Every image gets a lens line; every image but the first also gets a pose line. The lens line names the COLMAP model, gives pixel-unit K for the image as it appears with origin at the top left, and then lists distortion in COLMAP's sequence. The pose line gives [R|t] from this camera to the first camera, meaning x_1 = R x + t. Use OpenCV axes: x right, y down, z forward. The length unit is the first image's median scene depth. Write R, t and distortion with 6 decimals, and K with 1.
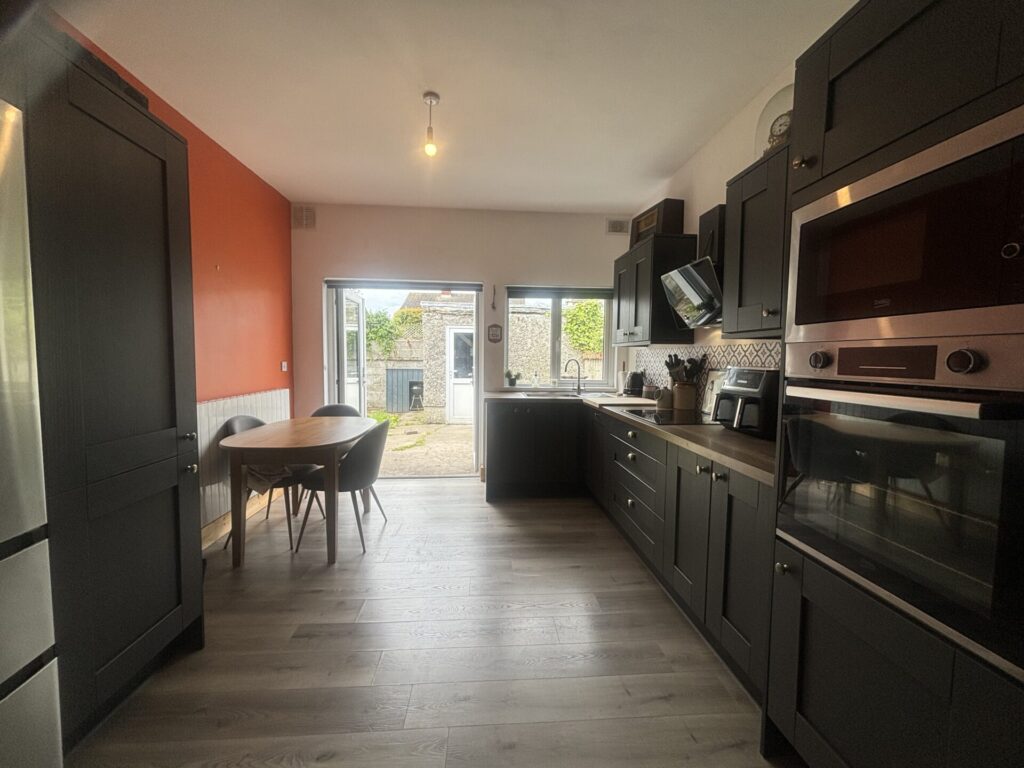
lens RADIAL K [[412.5, 0, 512.9], [0, 412.5, 384.5], [0, 0, 1]] dist [0.001754, 0.000522]
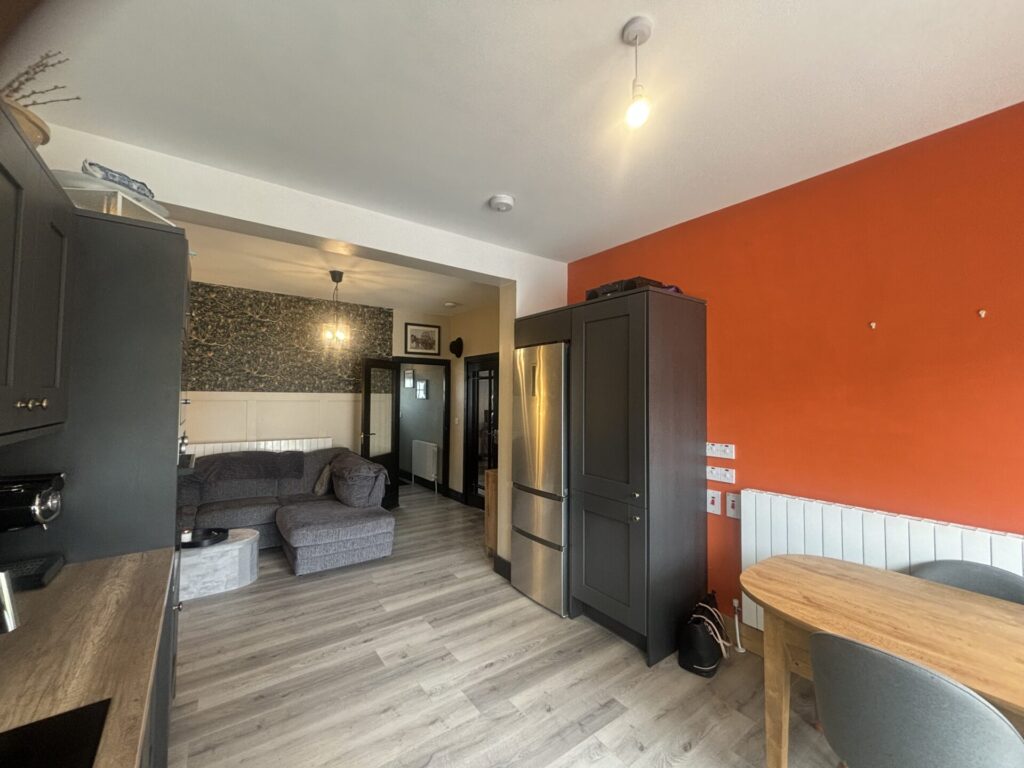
lens RADIAL K [[412.5, 0, 514.0], [0, 412.5, 383.5], [0, 0, 1]] dist [0.001754, 0.000522]
pose [[-0.845745, -0.038581, -0.532191, 0.196012], [-0.057120, 0.998198, 0.018408, -0.148836], [0.530522, 0.045967, -0.846424, 1.097839]]
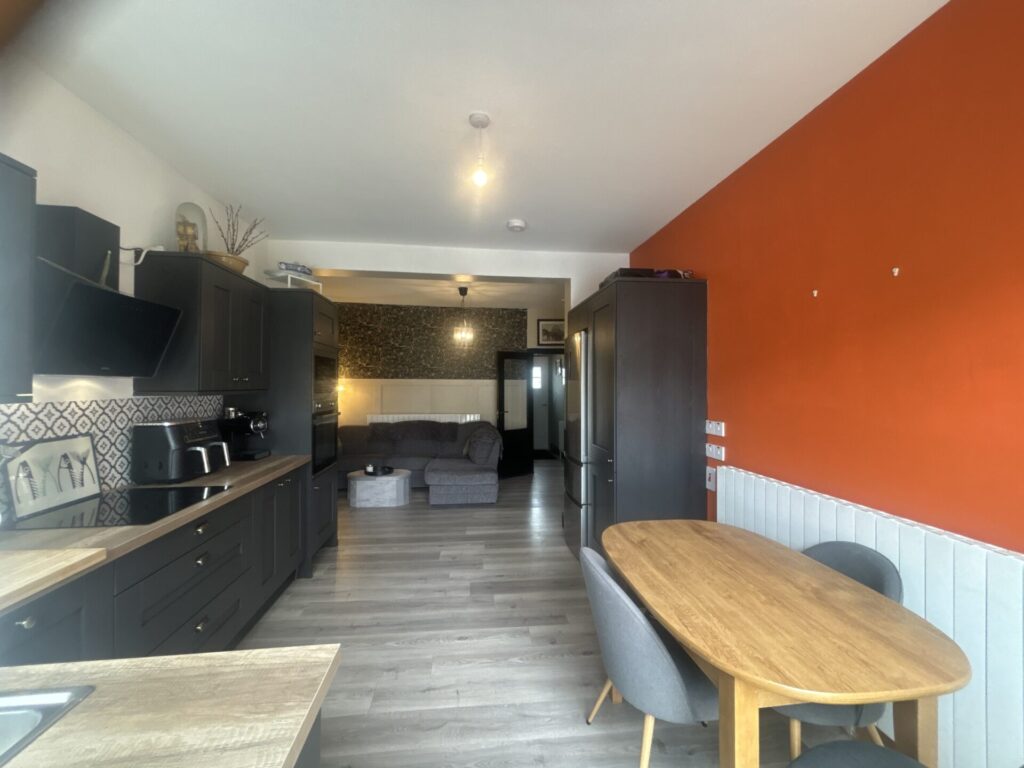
lens RADIAL K [[412.5, 0, 514.8], [0, 412.5, 383.5], [0, 0, 1]] dist [0.001754, 0.000522]
pose [[-0.999111, -0.018047, -0.038095, -0.186873], [-0.020476, 0.997717, 0.064360, -0.159057], [0.036847, 0.065083, -0.997199, 1.456140]]
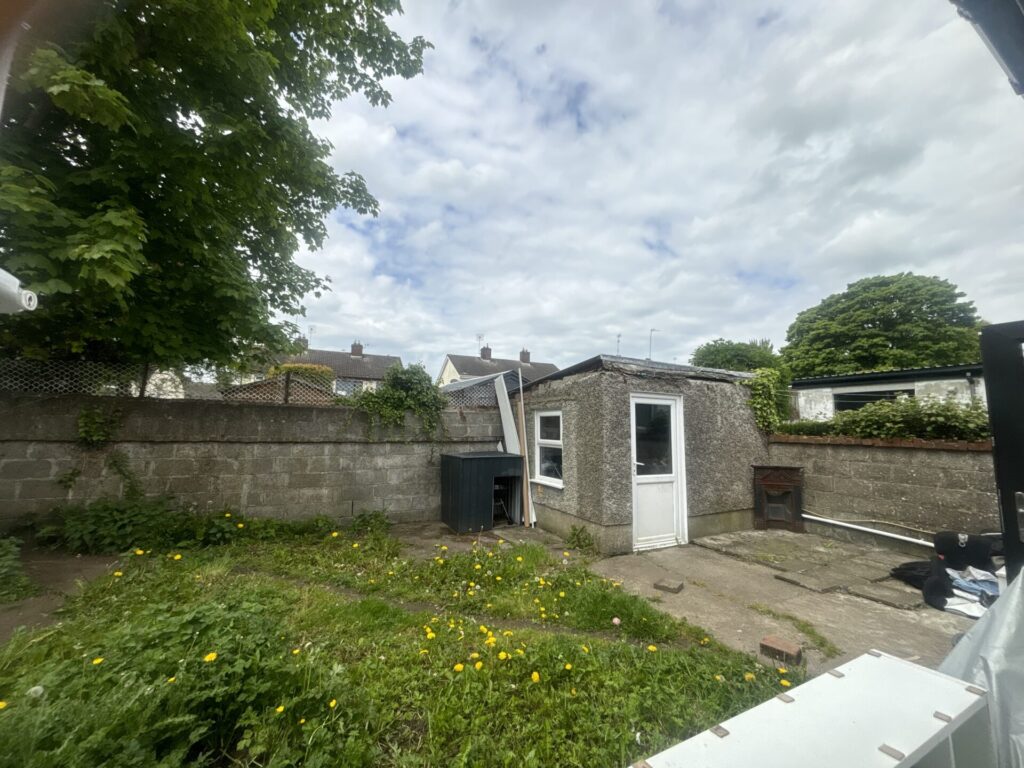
lens RADIAL K [[412.5, 0, 510.1], [0, 412.5, 379.6], [0, 0, 1]] dist [0.001754, 0.000522]
pose [[0.902855, 0.053703, 0.426578, -1.665573], [0.021519, 0.985281, -0.169585, -0.157480], [-0.429406, 0.162291, 0.888410, 1.371377]]
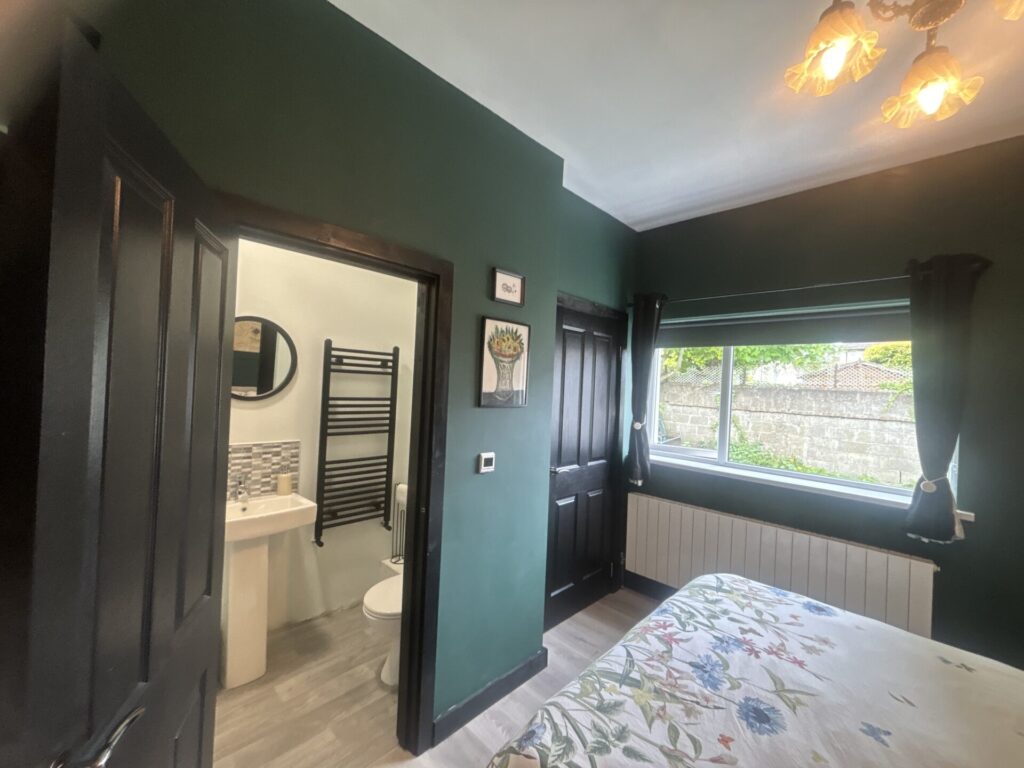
lens RADIAL K [[412.5, 0, 513.4], [0, 412.5, 385.9], [0, 0, 1]] dist [0.001754, 0.000522]
pose [[0.655741, 0.018091, -0.754769, -1.114291], [-0.087077, 0.994854, -0.051807, -0.098130], [0.749947, 0.099696, 0.653942, 0.293354]]
